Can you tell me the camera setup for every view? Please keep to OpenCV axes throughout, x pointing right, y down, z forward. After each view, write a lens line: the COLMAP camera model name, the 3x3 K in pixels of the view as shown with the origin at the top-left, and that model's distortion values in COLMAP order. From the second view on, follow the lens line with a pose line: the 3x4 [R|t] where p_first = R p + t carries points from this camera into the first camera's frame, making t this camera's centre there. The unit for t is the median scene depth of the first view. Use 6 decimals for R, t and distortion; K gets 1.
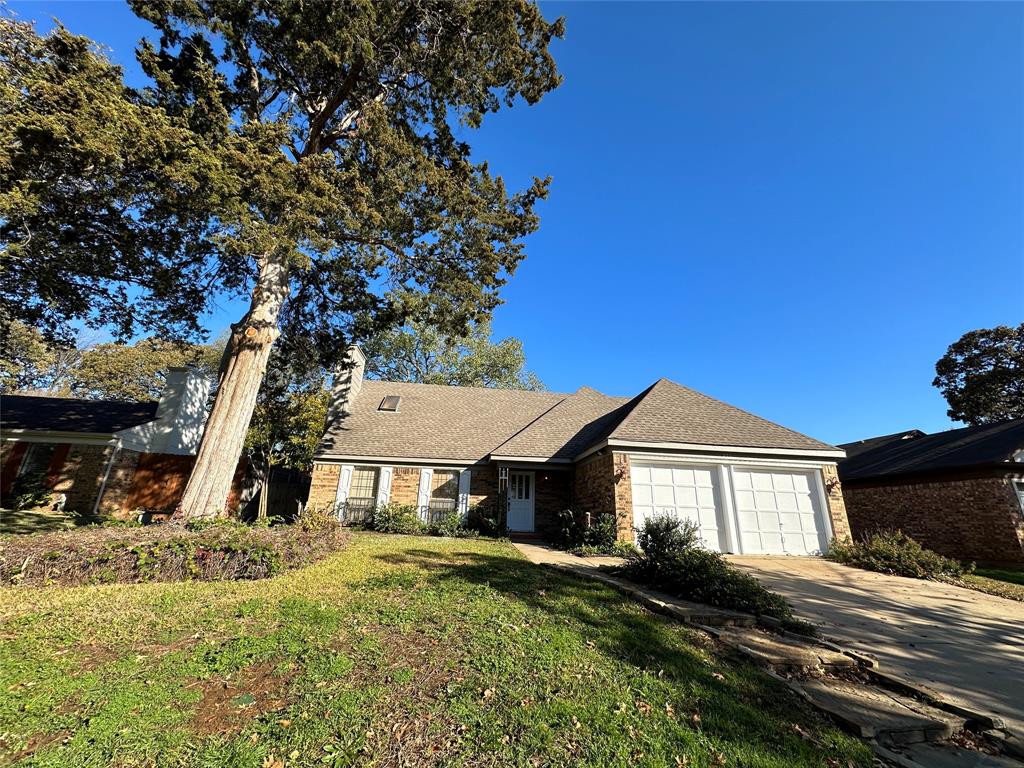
lens RADIAL K [[408.7, 0, 512.0], [0, 408.7, 384.0], [0, 0, 1]] dist [-0.001170, -0.000019]
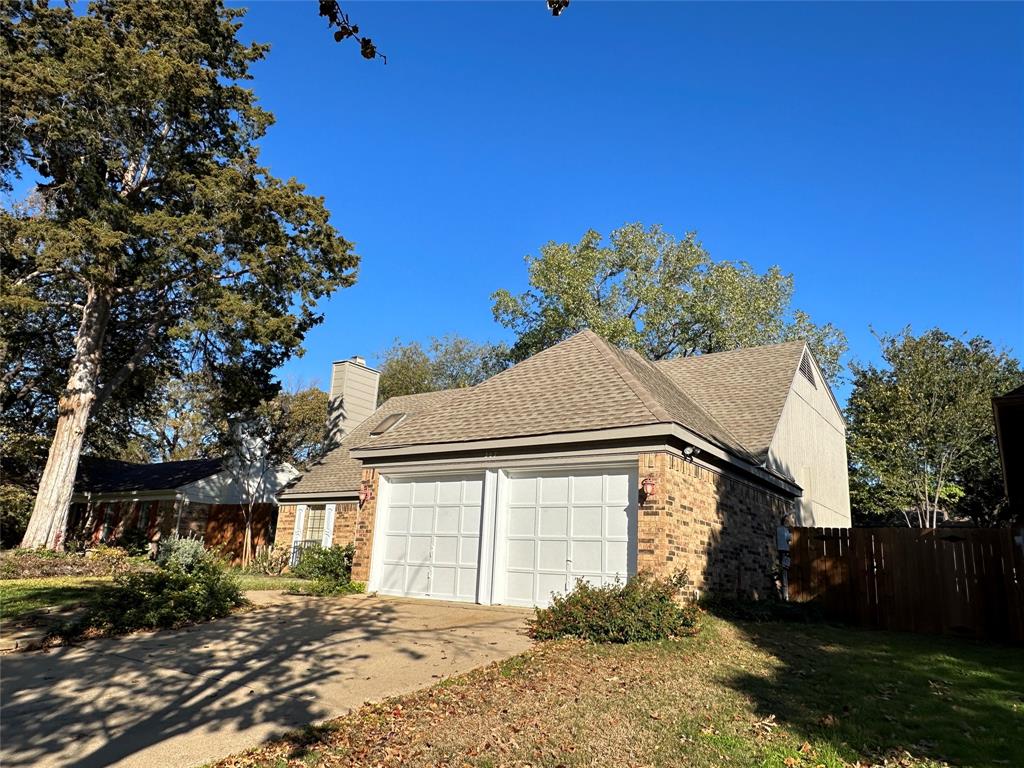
lens RADIAL K [[718.7, 0, 512.0], [0, 718.7, 384.0], [0, 0, 1]] dist [-0.002061, -0.000606]
pose [[0.730216, -0.170759, -0.661533, 1.013637], [0.188760, 0.980998, -0.044864, 0.098205], [0.656623, -0.092111, 0.748573, 0.159542]]
